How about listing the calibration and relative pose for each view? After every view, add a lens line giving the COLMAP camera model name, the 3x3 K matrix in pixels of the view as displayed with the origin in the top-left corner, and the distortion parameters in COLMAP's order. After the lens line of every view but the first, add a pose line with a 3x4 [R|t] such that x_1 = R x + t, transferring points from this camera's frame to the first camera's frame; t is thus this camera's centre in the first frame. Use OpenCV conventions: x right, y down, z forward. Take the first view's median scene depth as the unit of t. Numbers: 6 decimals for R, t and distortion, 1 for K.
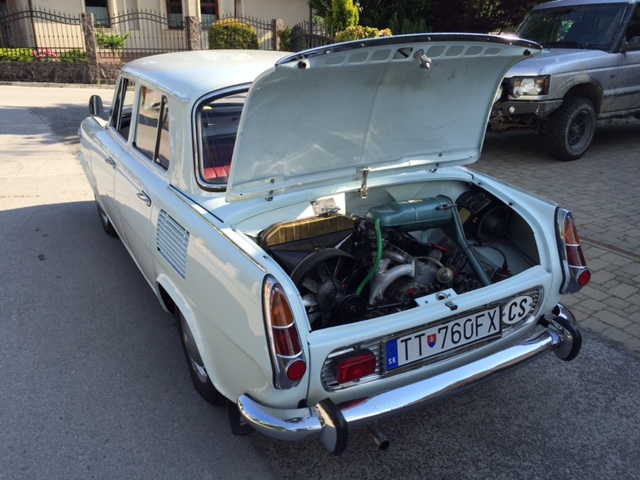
lens RADIAL K [[547.4, 0, 316.7], [0, 547.4, 241.4], [0, 0, 1]] dist [0.082457, -0.108897]
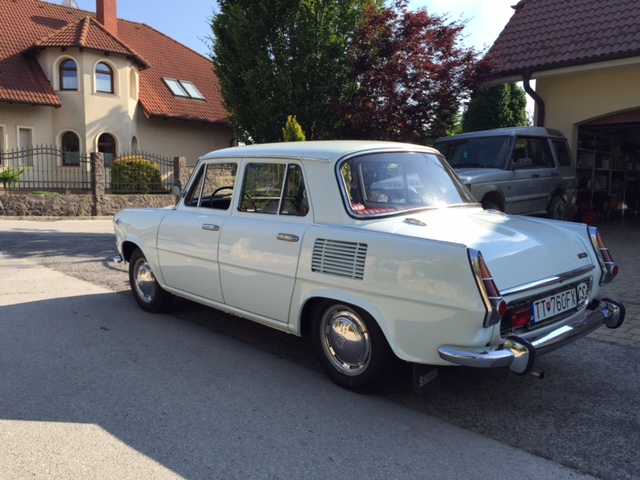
lens RADIAL K [[547.4, 0, 319.2], [0, 547.4, 242.6], [0, 0, 1]] dist [0.082457, -0.108897]
pose [[0.969659, -0.025042, 0.243175, -0.206643], [0.083628, 0.968704, -0.233709, 0.088556], [-0.229712, 0.246954, 0.941406, -0.074644]]
